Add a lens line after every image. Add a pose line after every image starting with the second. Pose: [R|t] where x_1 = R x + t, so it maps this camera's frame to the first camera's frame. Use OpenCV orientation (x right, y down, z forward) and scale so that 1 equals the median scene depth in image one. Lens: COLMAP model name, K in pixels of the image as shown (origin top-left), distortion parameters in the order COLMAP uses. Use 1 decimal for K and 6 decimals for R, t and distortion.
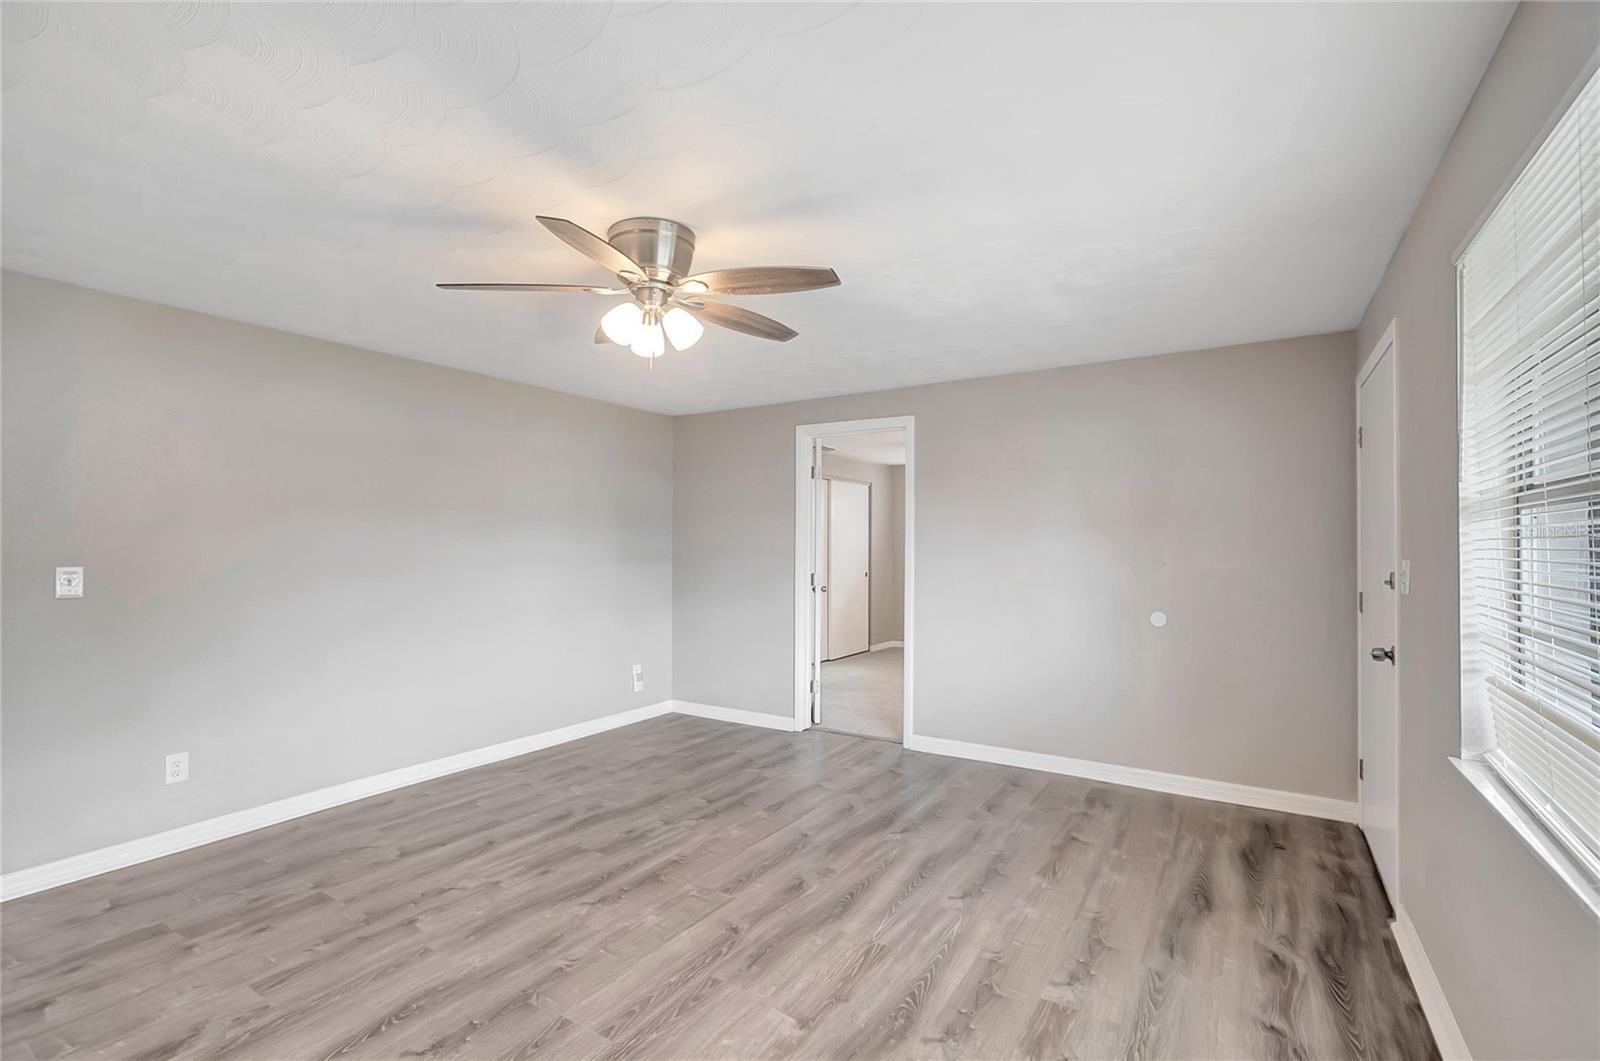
lens RADIAL K [[727.5, 0, 799.6], [0, 727.5, 545.2], [0, 0, 1]] dist [-0.010013, 0.000835]
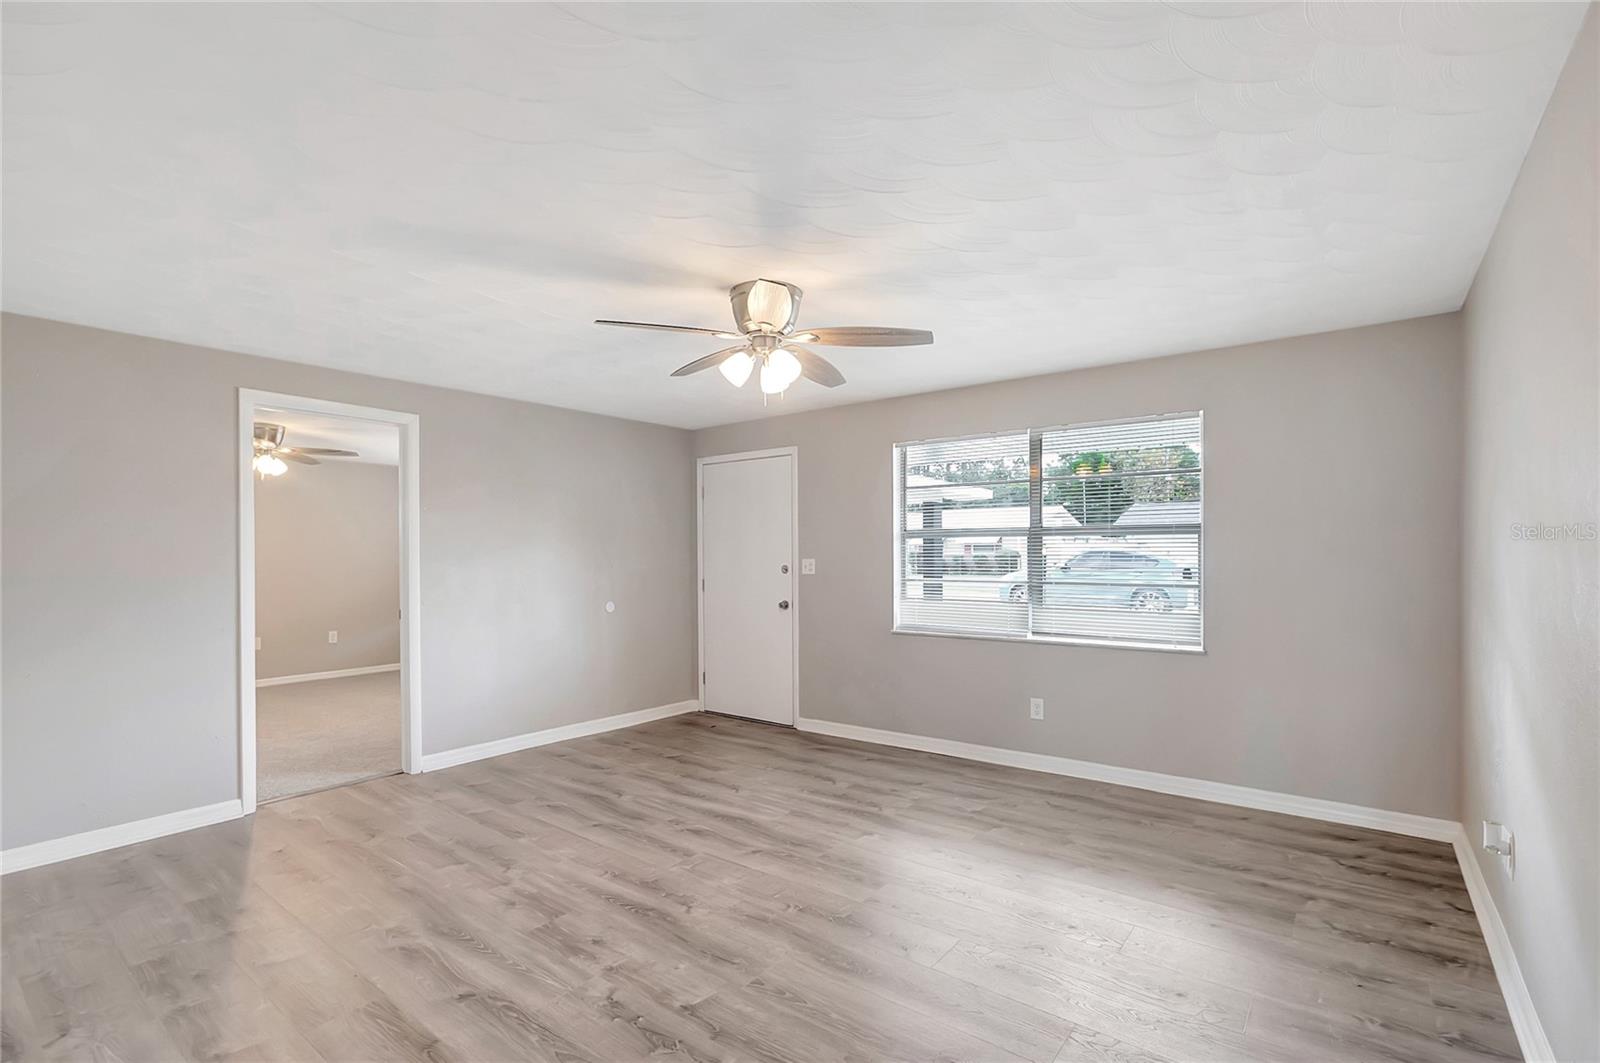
lens RADIAL K [[727.5, 0, 799.6], [0, 727.5, 546.2], [0, 0, 1]] dist [-0.010013, 0.000835]
pose [[0.087765, 0.013489, 0.996050, -1.133775], [0.008030, 0.999866, -0.014248, 0.010690], [-0.996109, 0.009249, 0.087645, 0.672643]]
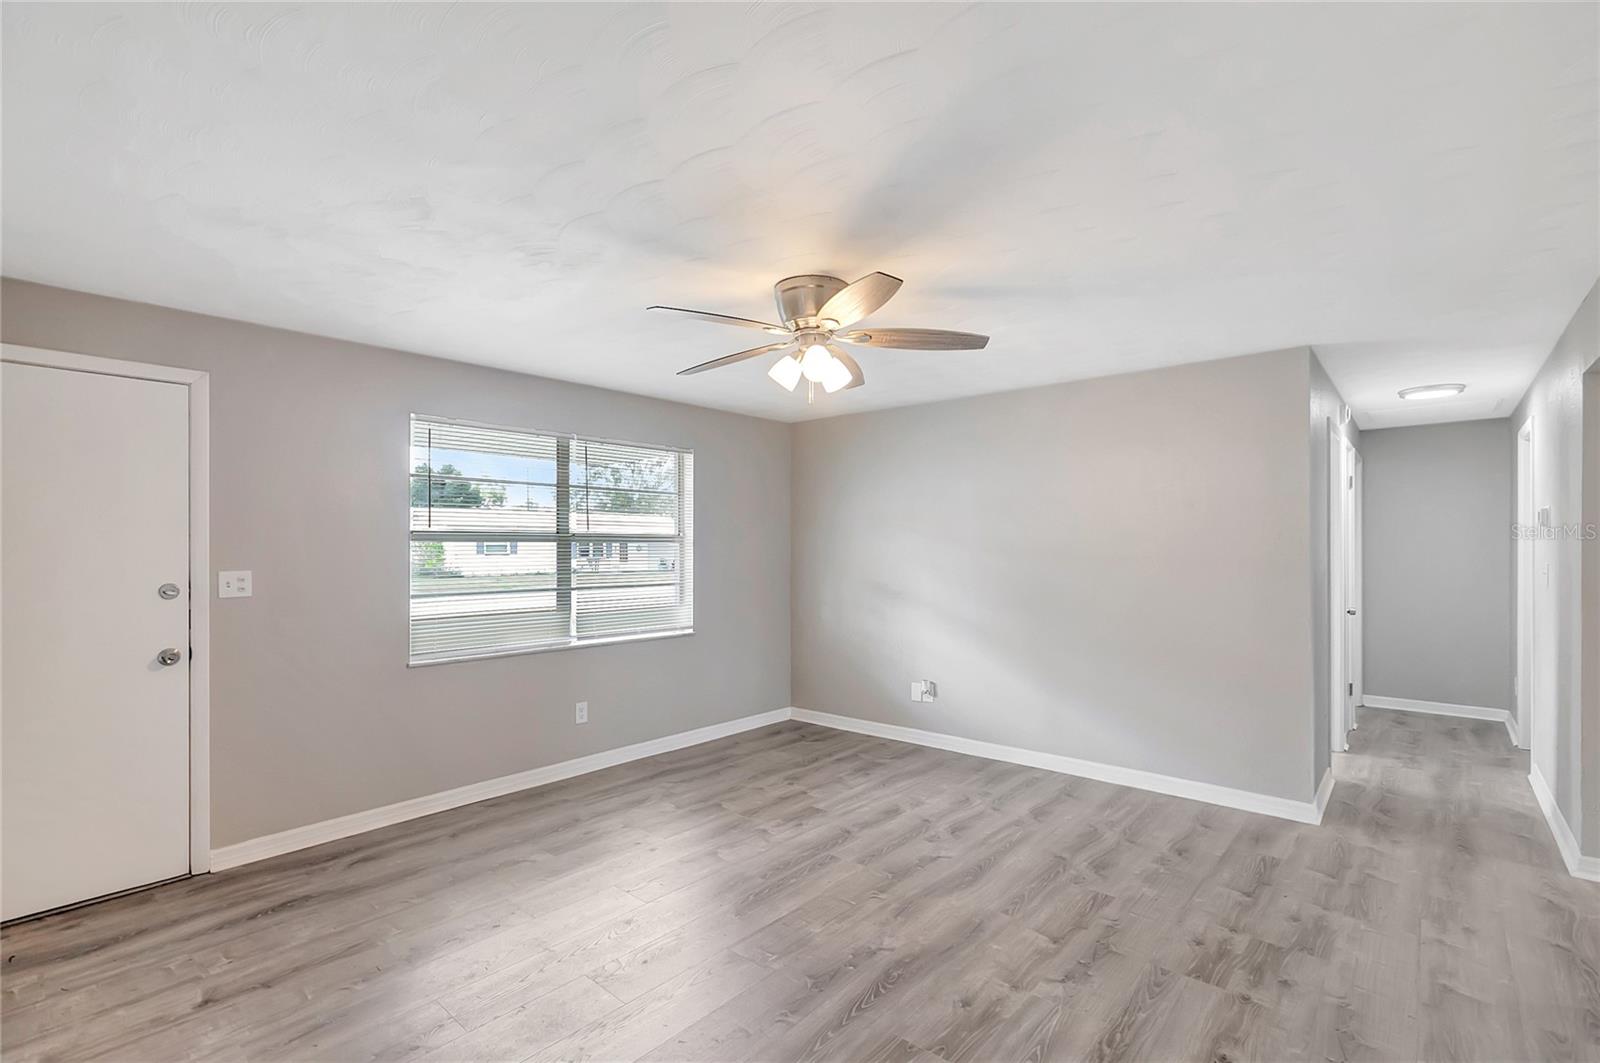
lens RADIAL K [[709.9, 0, 796.5], [0, 709.9, 549.6], [0, 0, 1]] dist [-0.004018, 0.000413]
pose [[-0.987069, 0.000749, 0.160296, -0.288631], [0.000951, 0.999999, 0.001182, -0.013990], [-0.160295, 0.001319, -0.987068, 1.696470]]
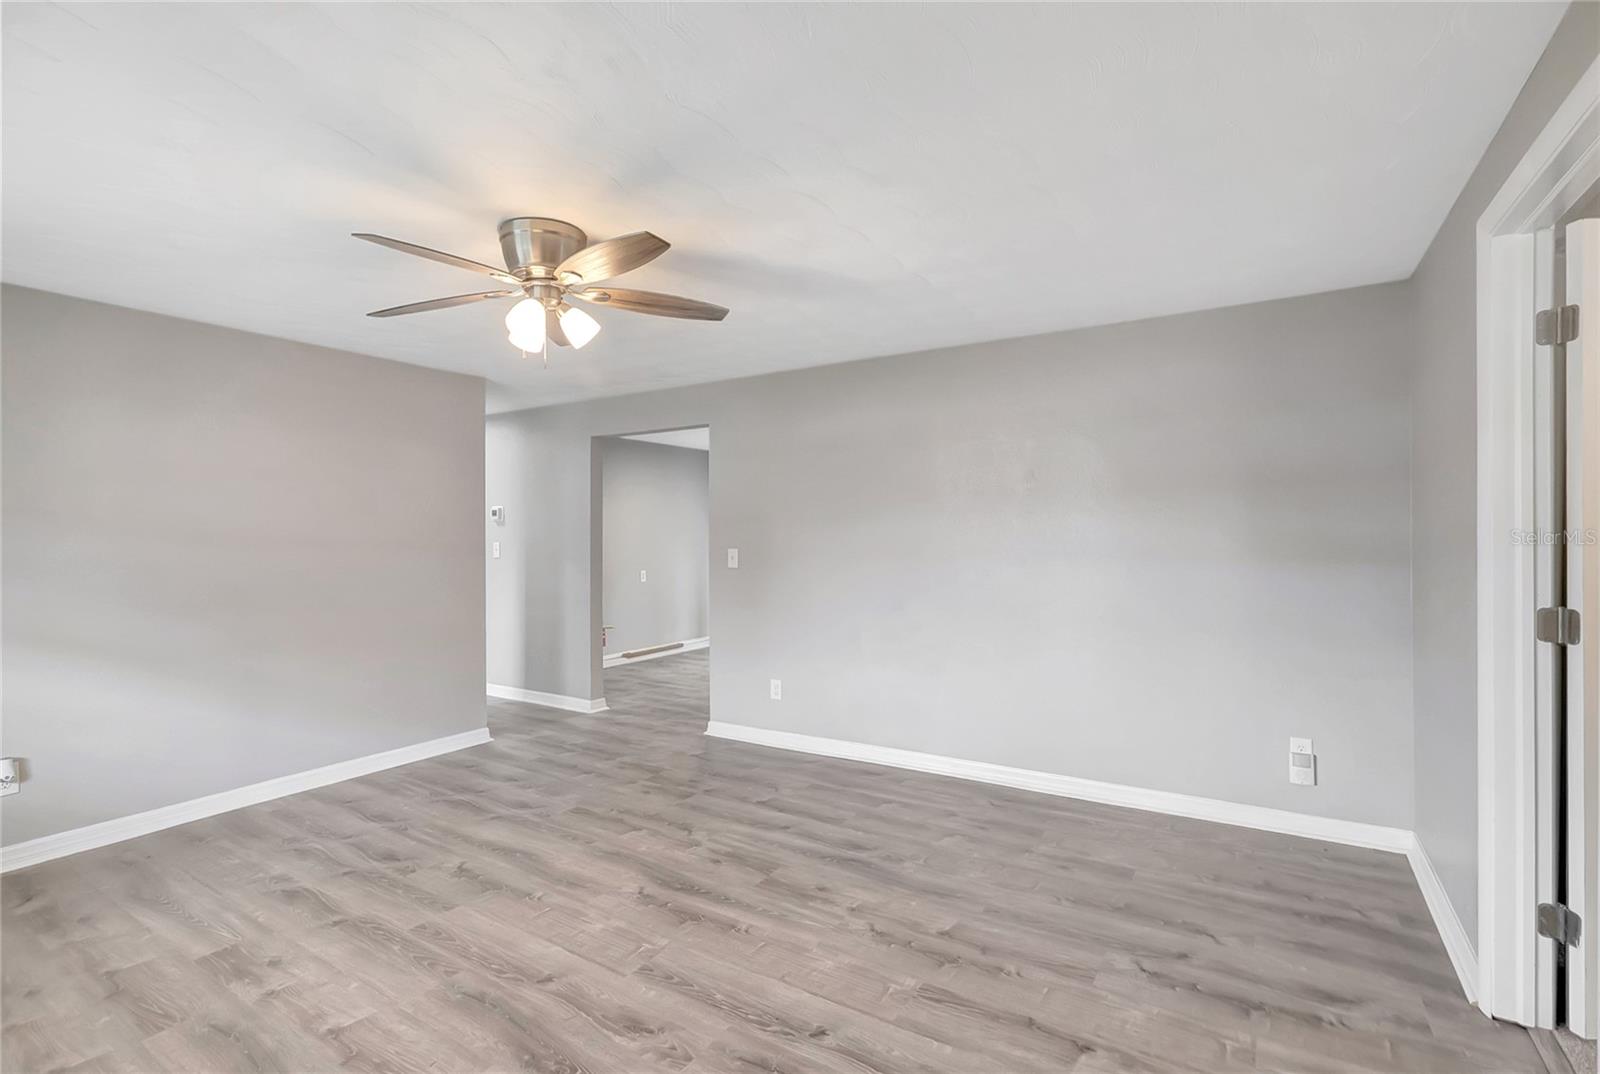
lens RADIAL K [[749.3, 0, 800.0], [0, 749.3, 537.0], [0, 0, 1]] dist [-0.036697, 0.019411]
pose [[-0.003698, 0.000721, -0.999993, 0.661785], [0.007838, 0.999969, 0.000692, 0.001688], [0.999962, -0.007835, -0.003703, 1.092683]]
